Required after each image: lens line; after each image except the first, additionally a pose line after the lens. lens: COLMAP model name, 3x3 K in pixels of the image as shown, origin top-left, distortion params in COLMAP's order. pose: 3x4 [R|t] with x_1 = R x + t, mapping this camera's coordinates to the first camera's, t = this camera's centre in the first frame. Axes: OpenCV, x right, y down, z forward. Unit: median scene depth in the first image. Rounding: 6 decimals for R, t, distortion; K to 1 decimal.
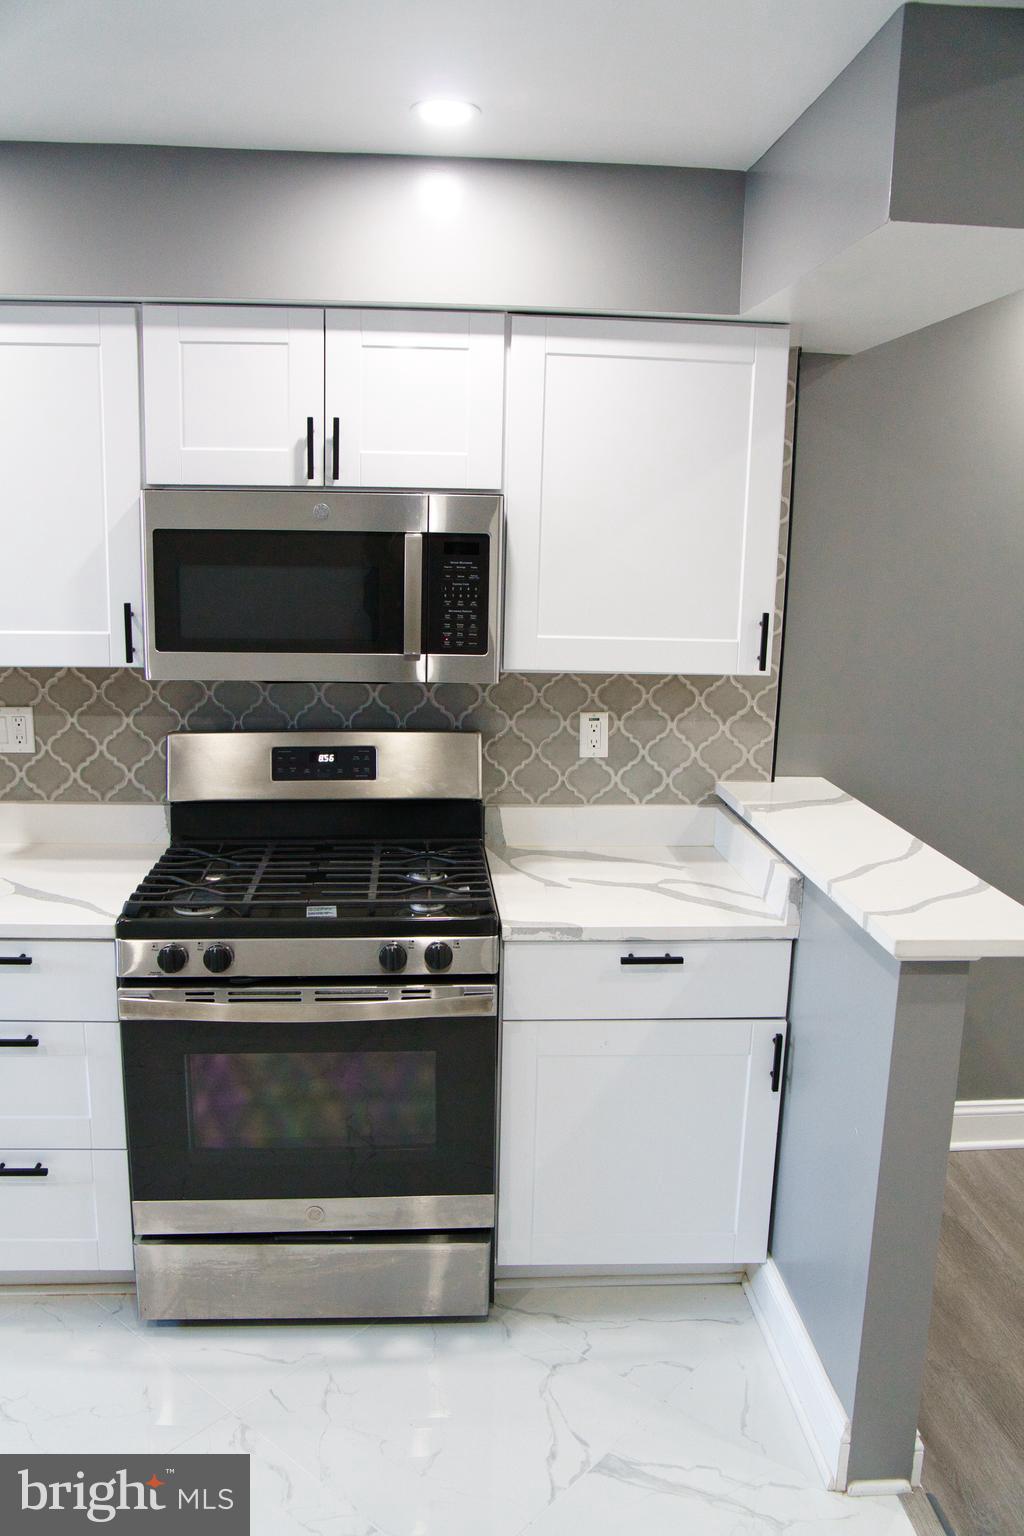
lens RADIAL K [[1243.7, 0, 512.0], [0, 1243.7, 768.0], [0, 0, 1]] dist [-0.112606, 0.139488]
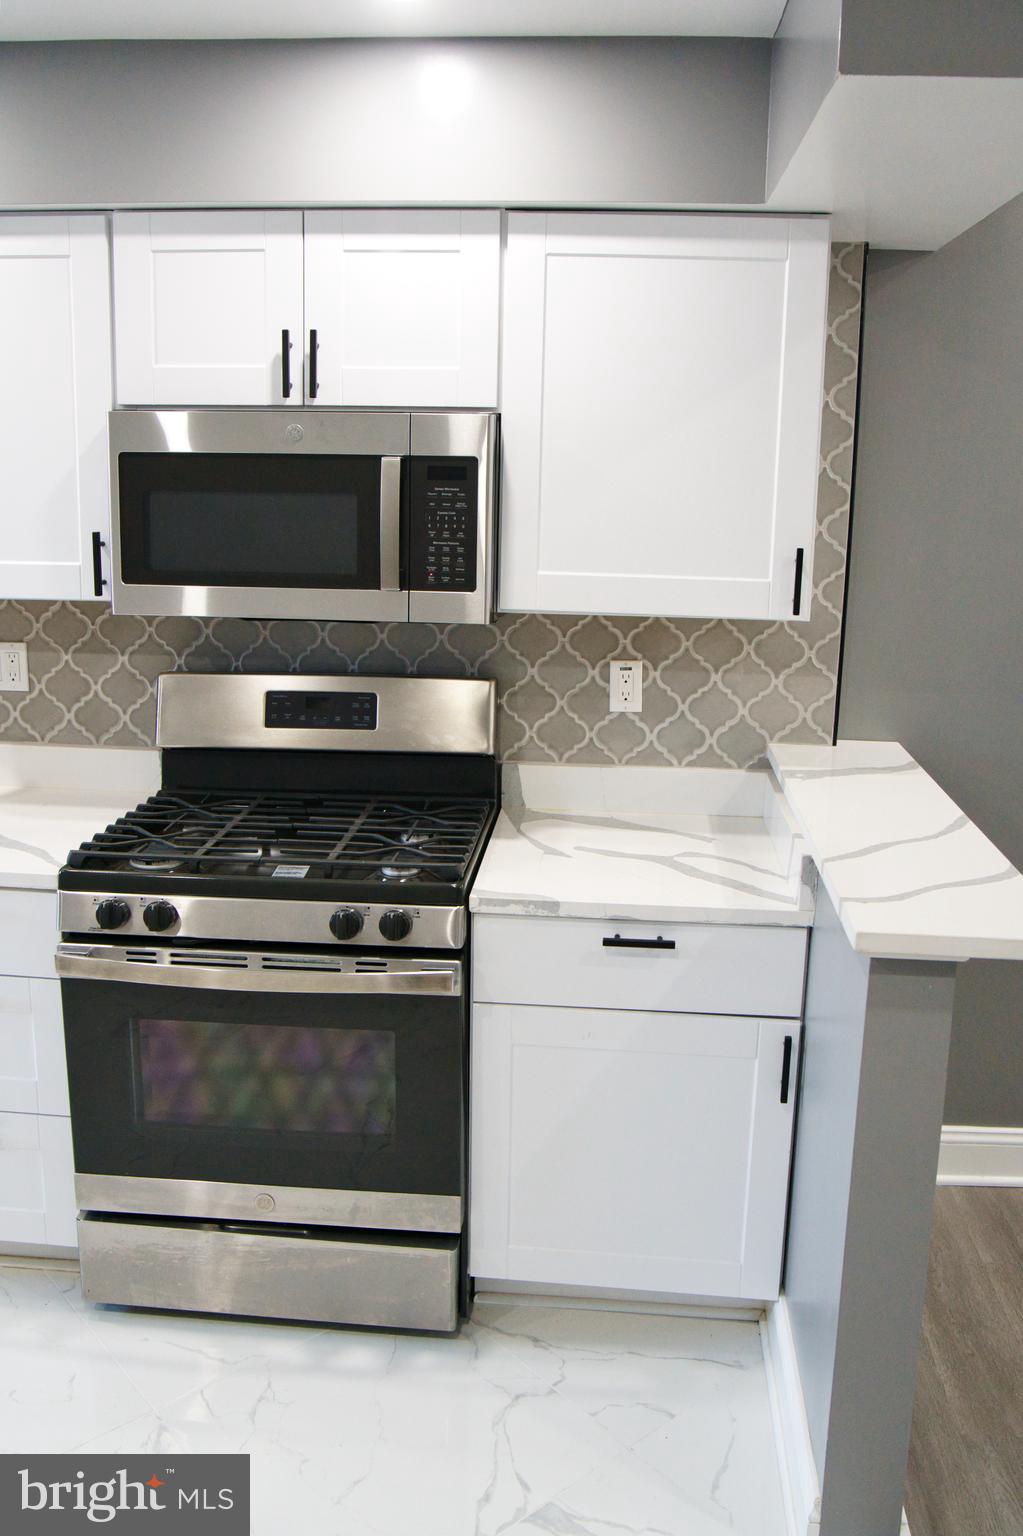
lens RADIAL K [[1355.8, 0, 518.0], [0, 1355.8, 720.7], [0, 0, 1]] dist [-0.110527, 0.131595]
pose [[0.988656, 0.027046, -0.147745, 0.158793], [-0.027860, 0.999606, -0.003442, 0.003855], [0.147594, 0.007519, 0.989019, 0.041625]]
